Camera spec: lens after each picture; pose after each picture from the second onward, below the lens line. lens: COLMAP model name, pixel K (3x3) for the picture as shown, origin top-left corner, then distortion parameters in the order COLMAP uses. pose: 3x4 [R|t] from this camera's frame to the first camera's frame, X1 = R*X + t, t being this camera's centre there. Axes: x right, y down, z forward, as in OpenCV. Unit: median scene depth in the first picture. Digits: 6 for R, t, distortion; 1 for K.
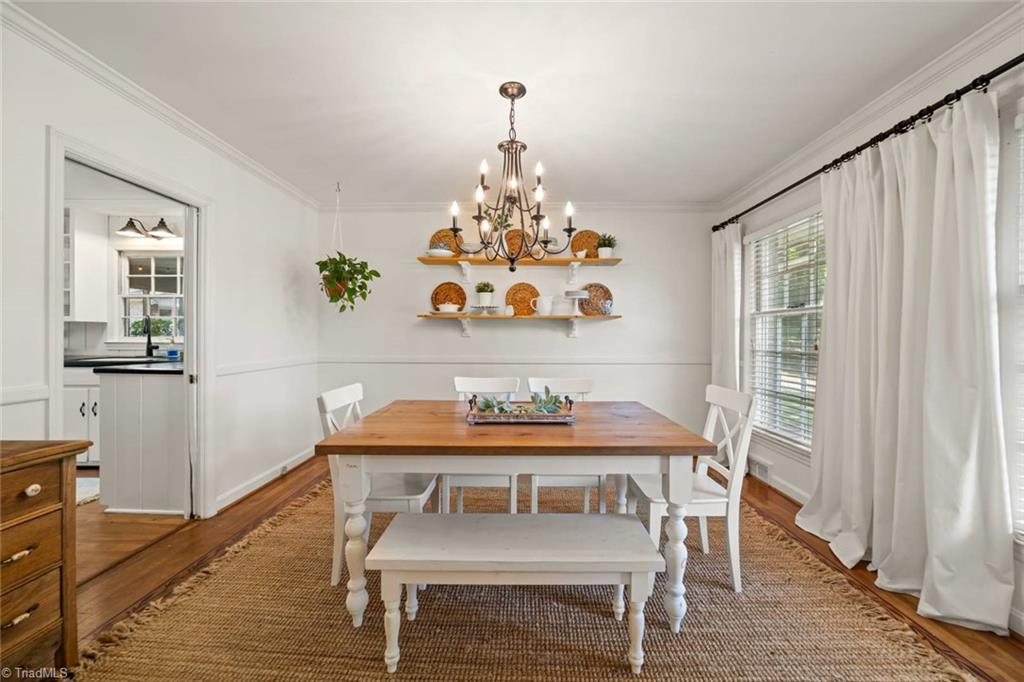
lens RADIAL K [[390.7, 0, 522.1], [0, 390.7, 342.2], [0, 0, 1]] dist [-0.016495, 0.005499]
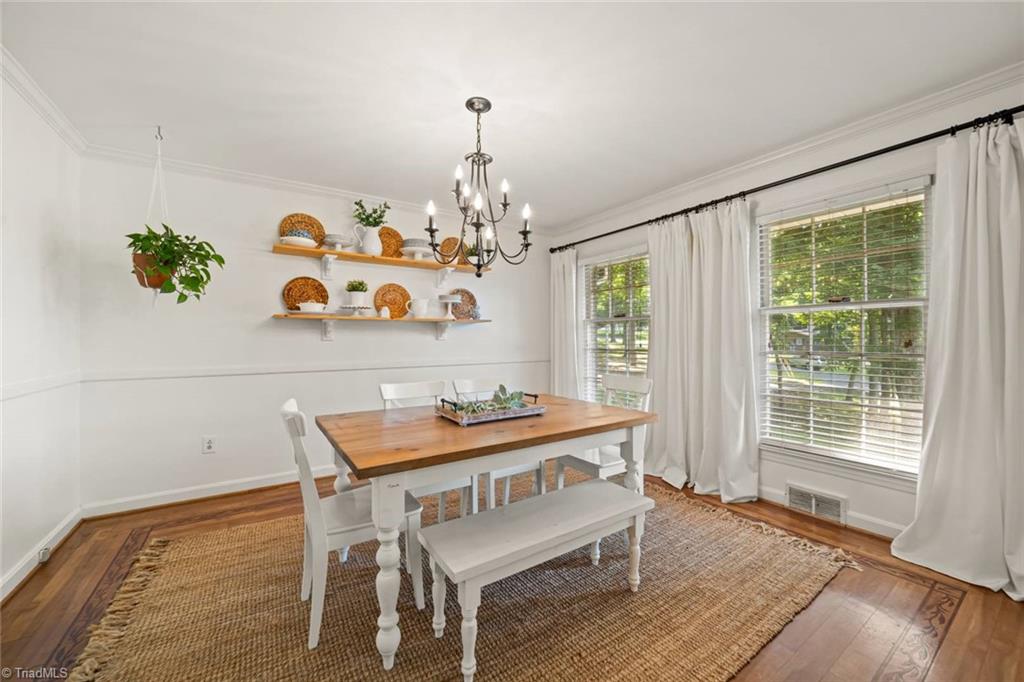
lens RADIAL K [[395.2, 0, 512.0], [0, 395.2, 341.0], [0, 0, 1]] dist [-0.019362, 0.005725]
pose [[0.830056, -0.011287, 0.557566, -0.342313], [0.017719, 0.999824, -0.006138, -0.000983], [-0.557399, 0.014975, 0.830110, 0.045749]]
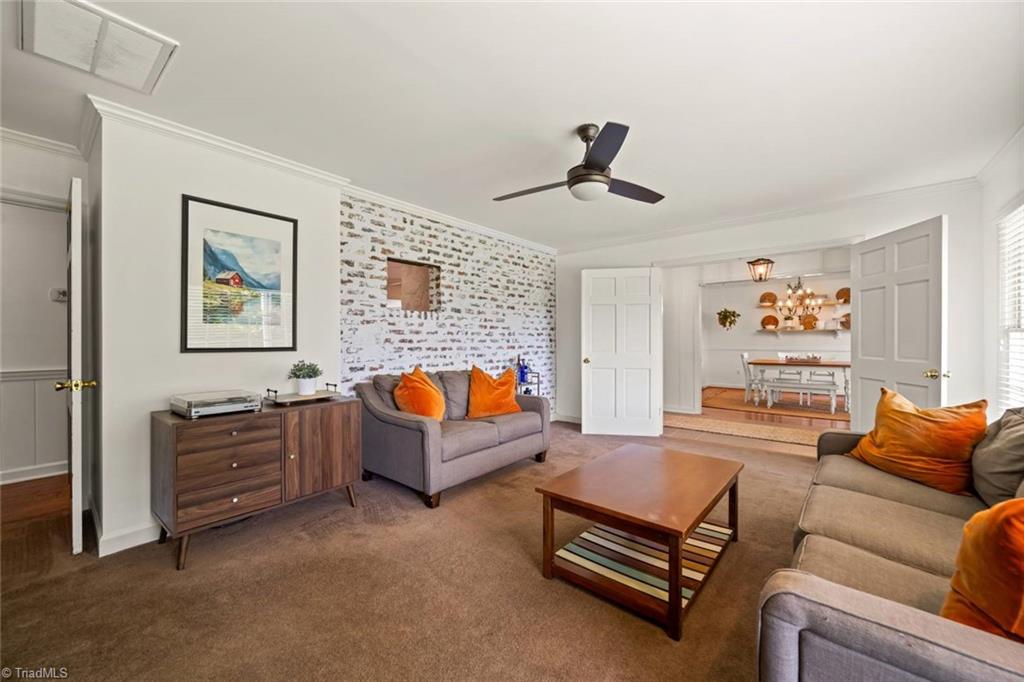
lens RADIAL K [[390.7, 0, 522.1], [0, 390.7, 342.2], [0, 0, 1]] dist [-0.016495, 0.005499]
pose [[0.776571, -0.007667, -0.629983, 0.142451], [-0.002135, 0.999888, -0.014800, 0.047455], [0.630026, 0.012838, 0.776468, -2.008781]]
